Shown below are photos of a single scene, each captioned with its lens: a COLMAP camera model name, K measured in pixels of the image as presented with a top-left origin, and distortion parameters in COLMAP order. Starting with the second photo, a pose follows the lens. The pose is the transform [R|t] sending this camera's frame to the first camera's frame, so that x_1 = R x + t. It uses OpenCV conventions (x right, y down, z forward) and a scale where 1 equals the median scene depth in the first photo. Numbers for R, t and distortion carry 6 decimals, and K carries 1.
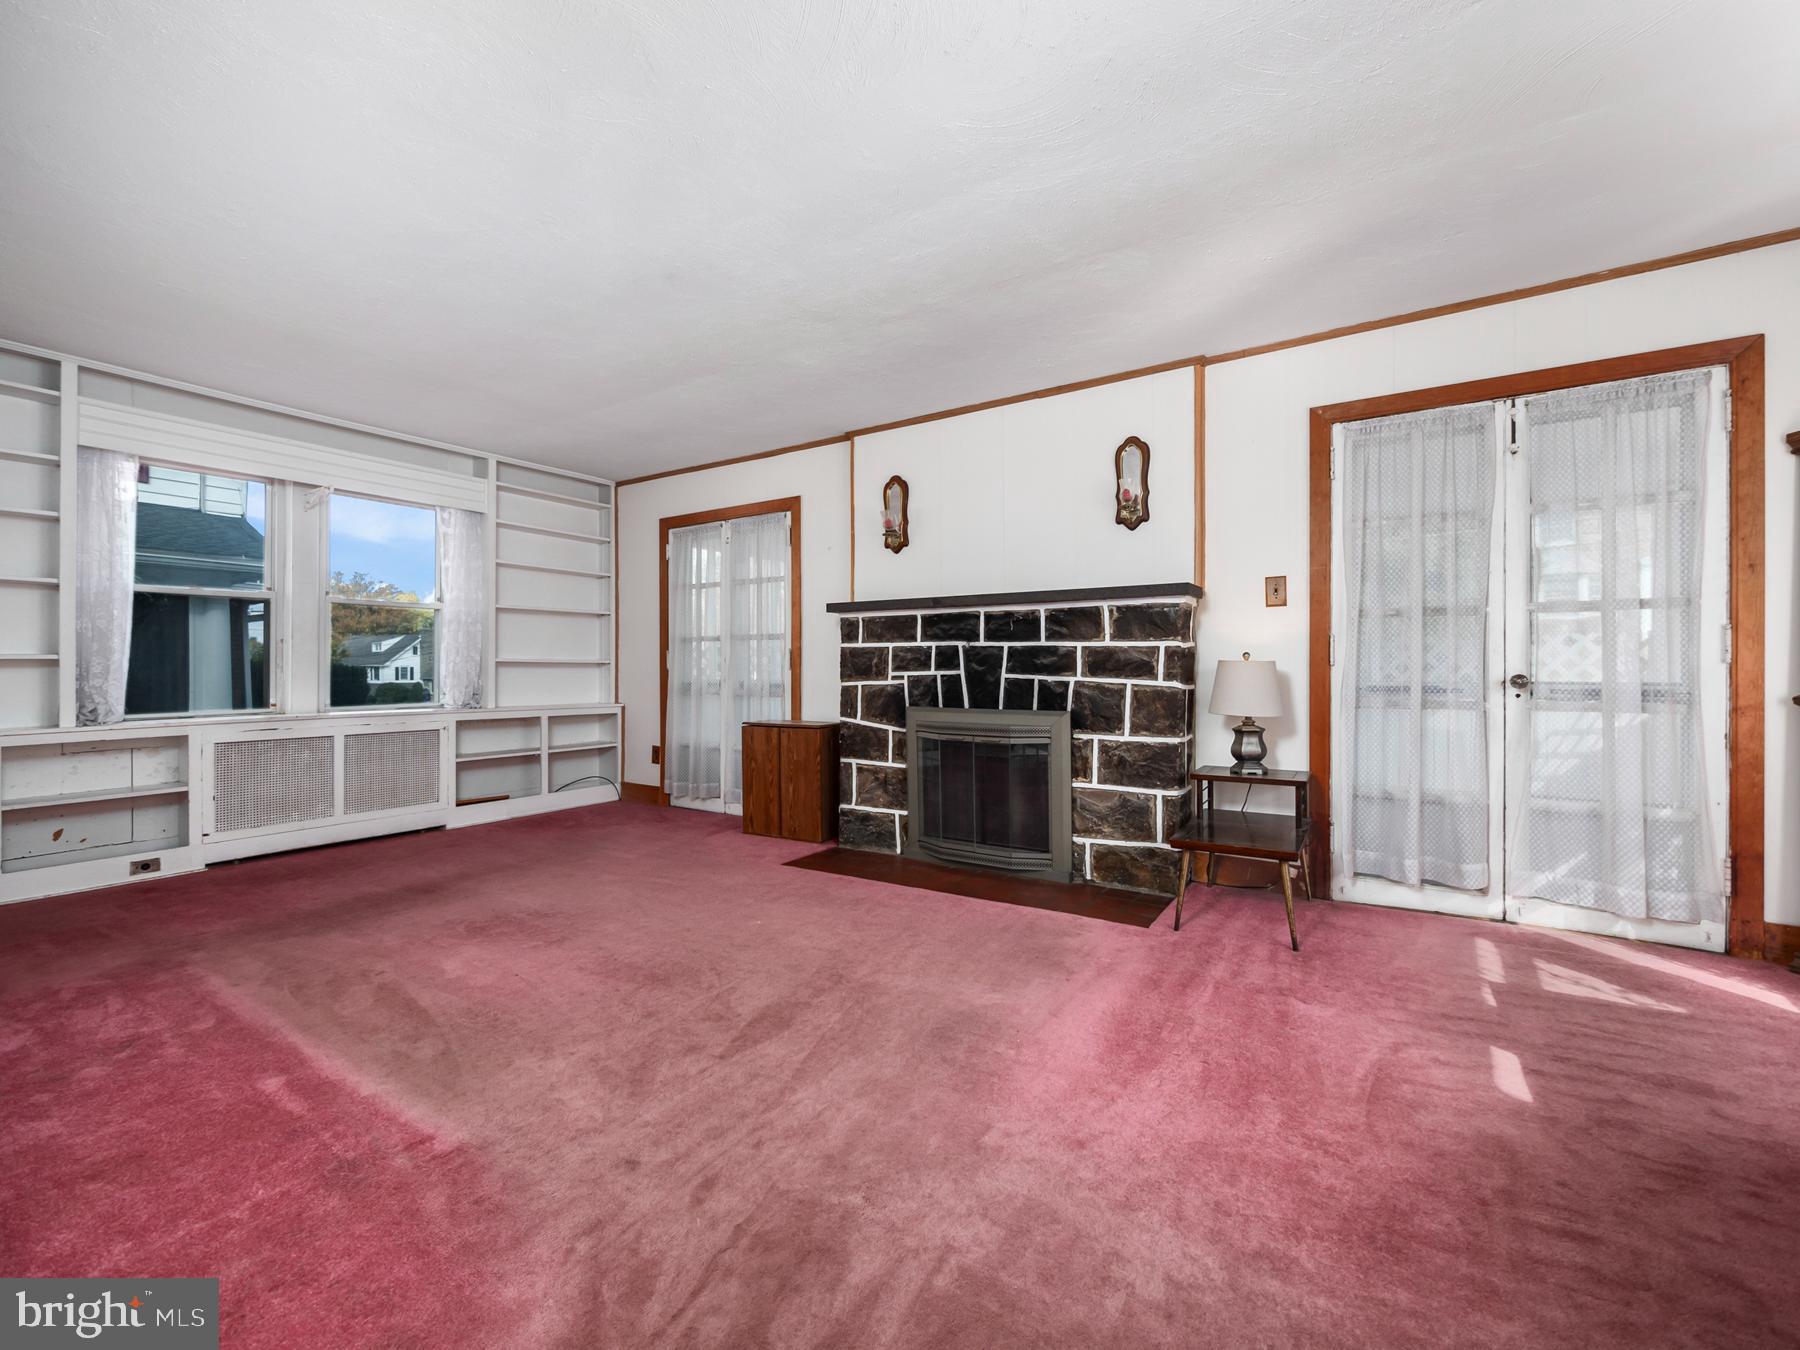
lens RADIAL K [[766.9, 0, 895.8], [0, 766.9, 666.9], [0, 0, 1]] dist [-0.005561, -0.000327]
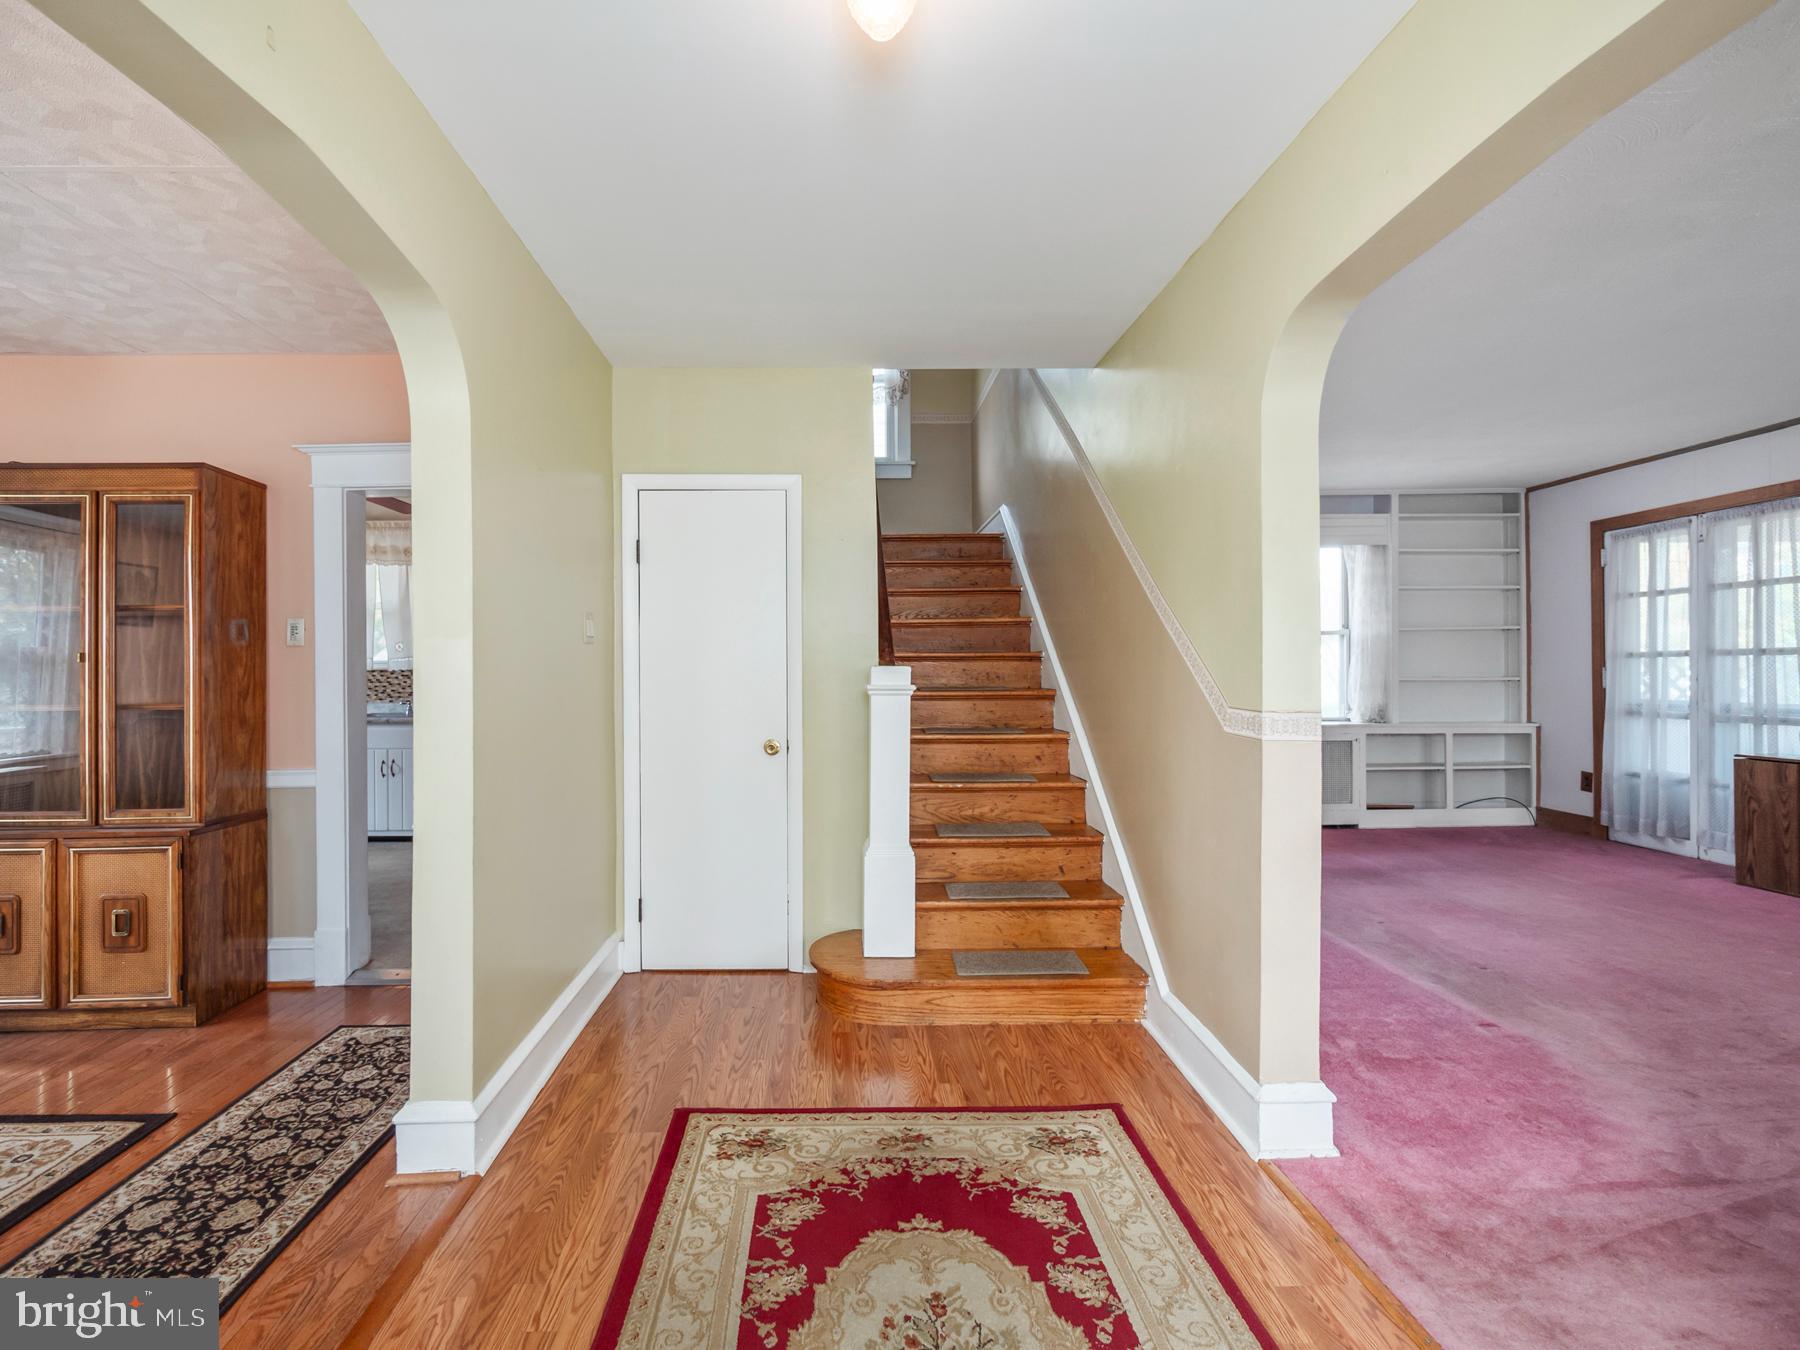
lens RADIAL K [[833.6, 0, 854.3], [0, 833.6, 673.0], [0, 0, 1]] dist [0.000541, 0.000411]
pose [[0.570607, -0.004638, -0.821210, 0.006302], [0.011006, 0.999937, 0.002001, -0.037160], [0.821150, -0.010180, 0.570622, -0.403064]]
